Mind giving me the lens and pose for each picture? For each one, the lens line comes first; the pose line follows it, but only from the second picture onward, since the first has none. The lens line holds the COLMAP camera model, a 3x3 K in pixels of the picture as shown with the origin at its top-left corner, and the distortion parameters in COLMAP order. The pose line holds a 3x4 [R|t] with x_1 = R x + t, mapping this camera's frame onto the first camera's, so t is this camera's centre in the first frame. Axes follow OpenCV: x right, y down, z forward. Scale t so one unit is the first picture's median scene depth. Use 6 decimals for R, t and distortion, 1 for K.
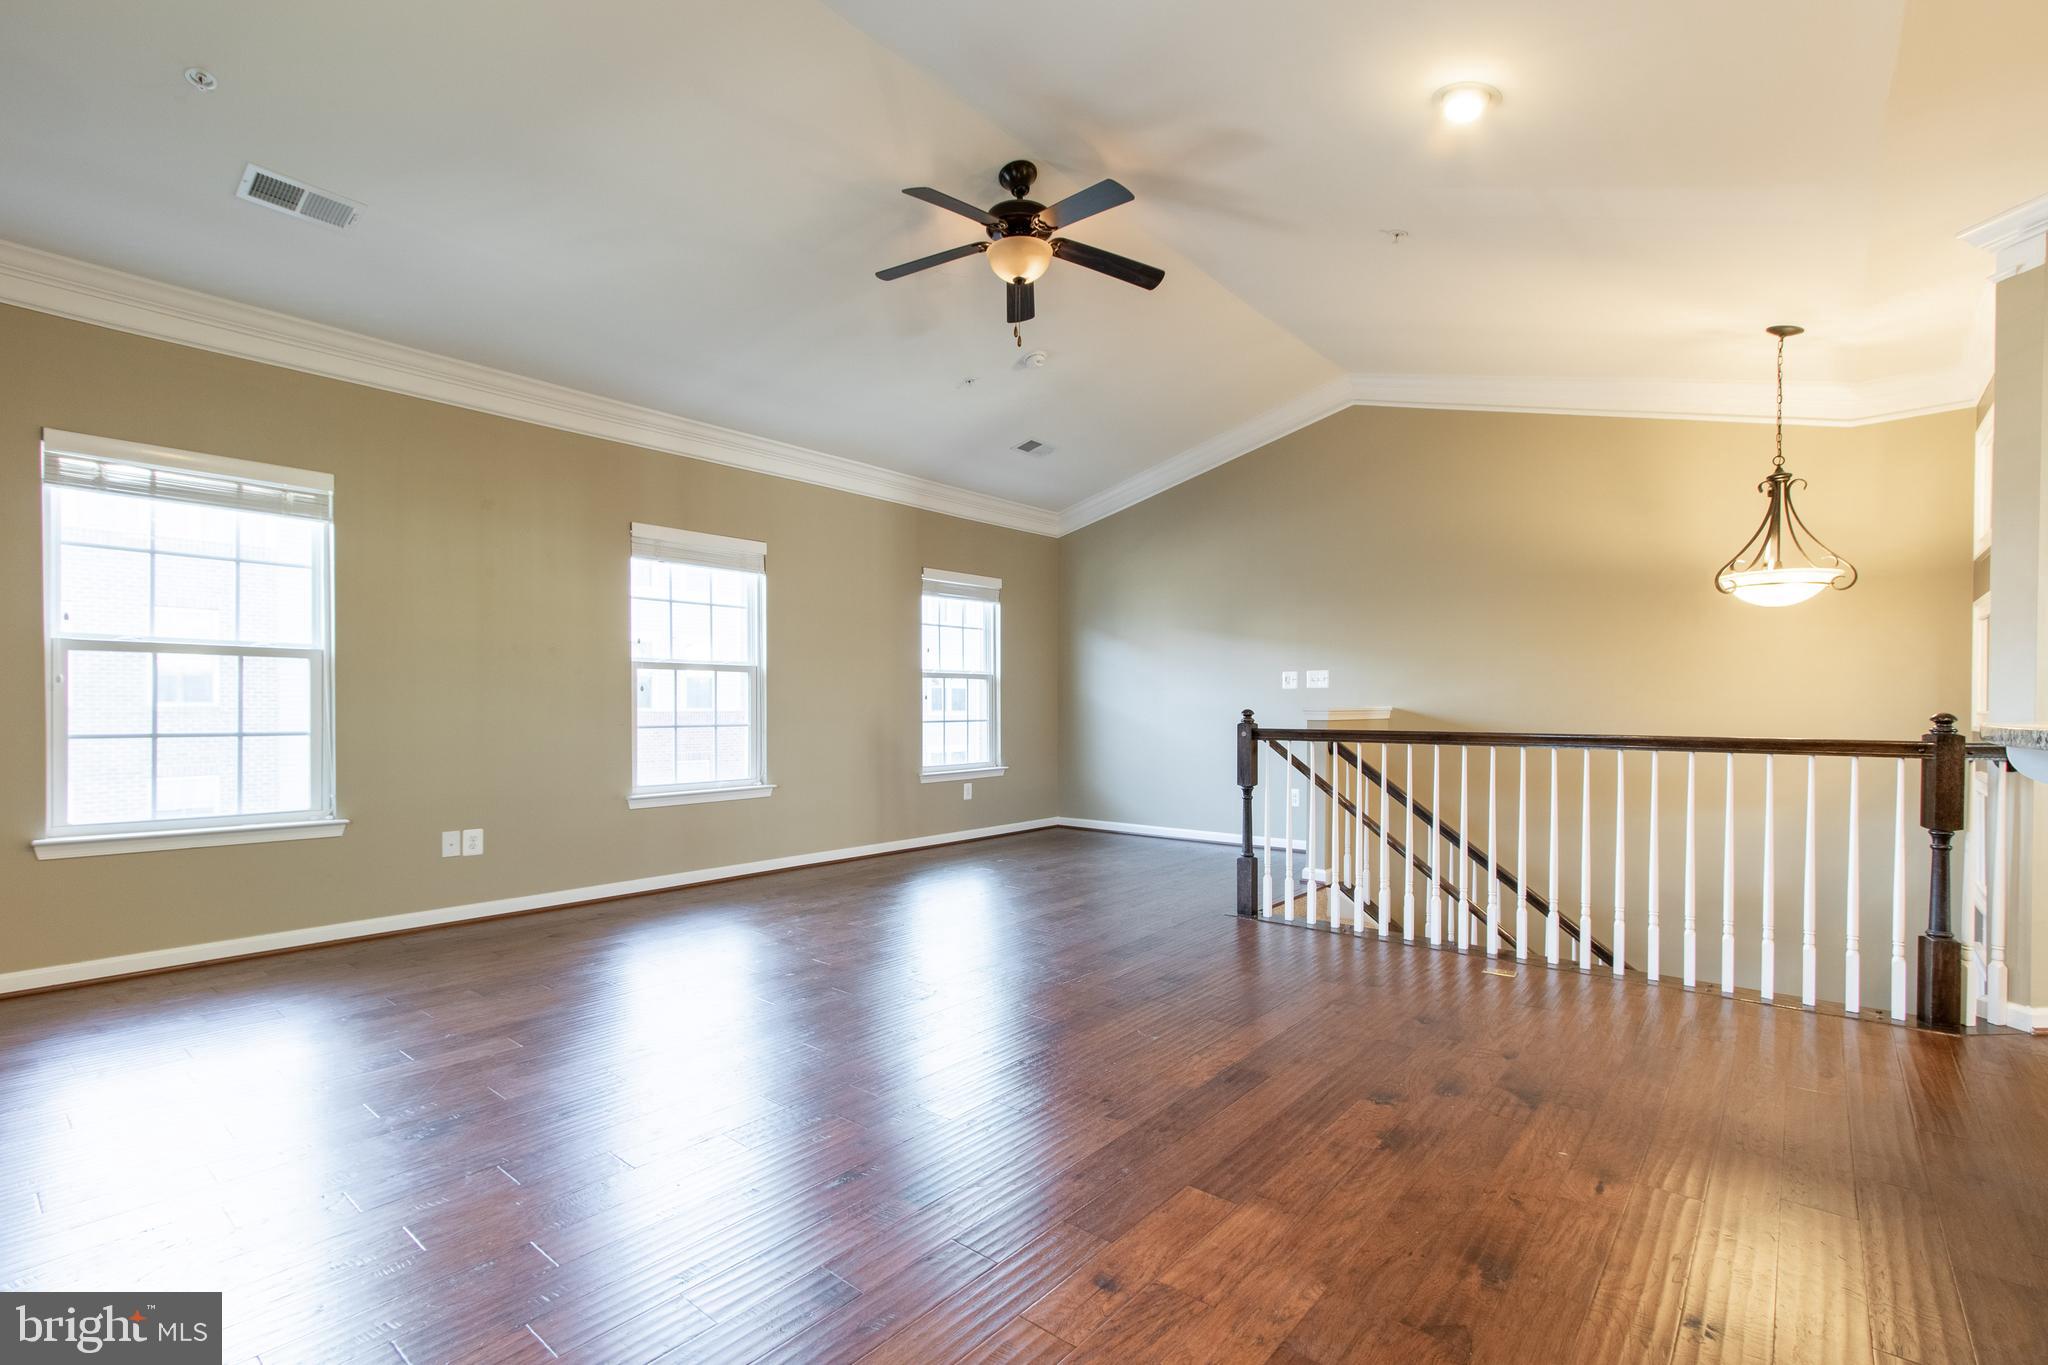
lens RADIAL K [[929.8, 0, 1013.9], [0, 929.8, 704.5], [0, 0, 1]] dist [0.010796, -0.000619]
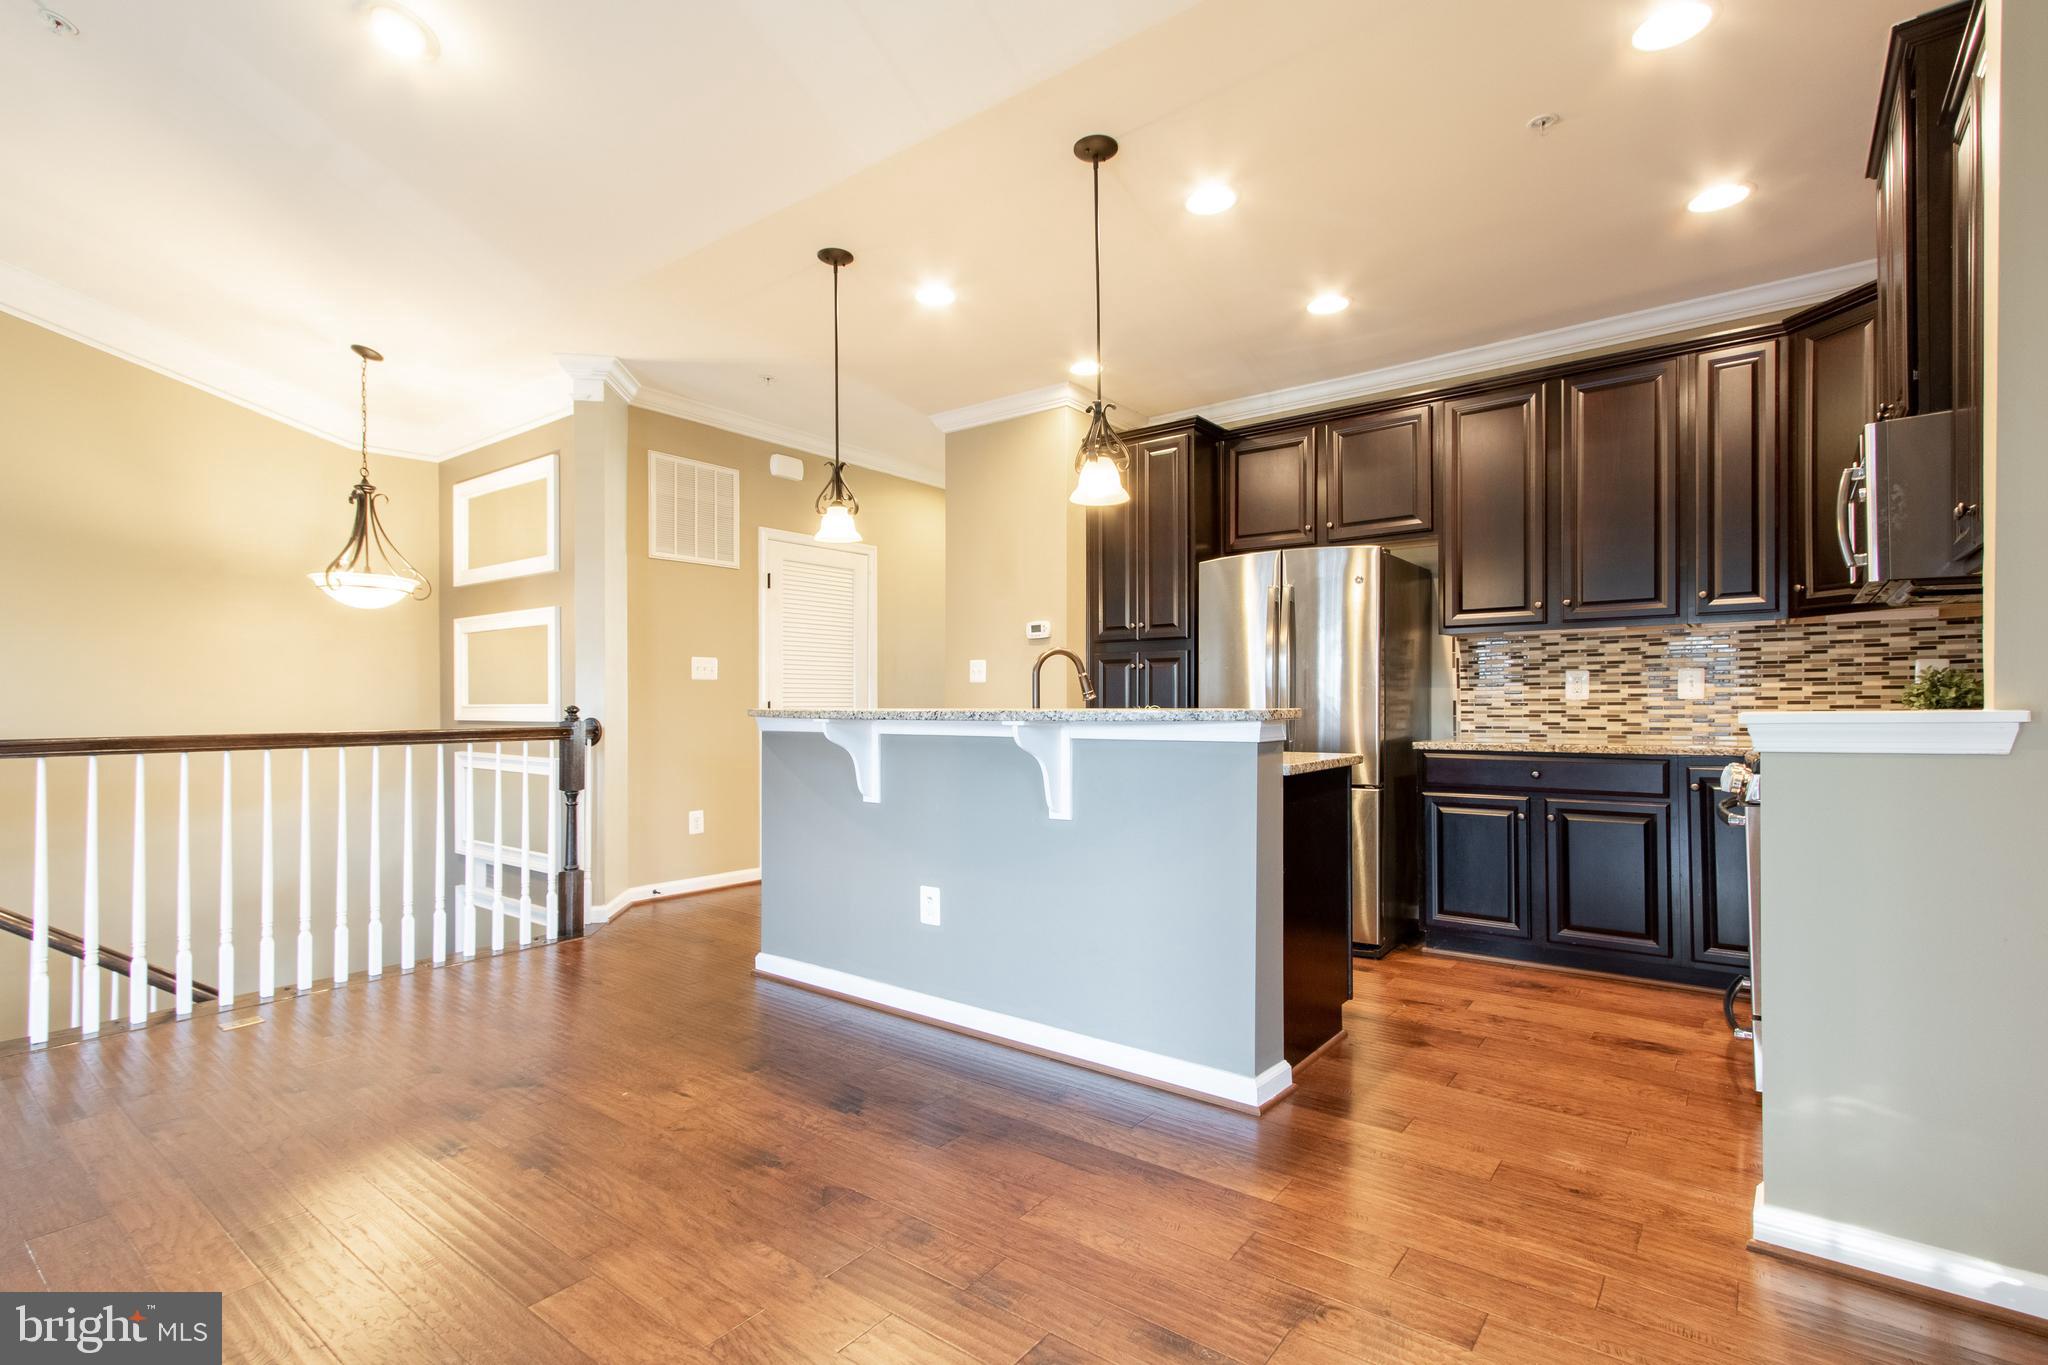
lens RADIAL K [[956.9, 0, 1013.3], [0, 956.9, 703.4], [0, 0, 1]] dist [0.015053, -0.000079]
pose [[-0.045388, -0.003937, 0.998962, -0.302066], [0.002541, 0.999989, 0.004056, 0.001035], [-0.998966, 0.002722, -0.045378, 0.292241]]
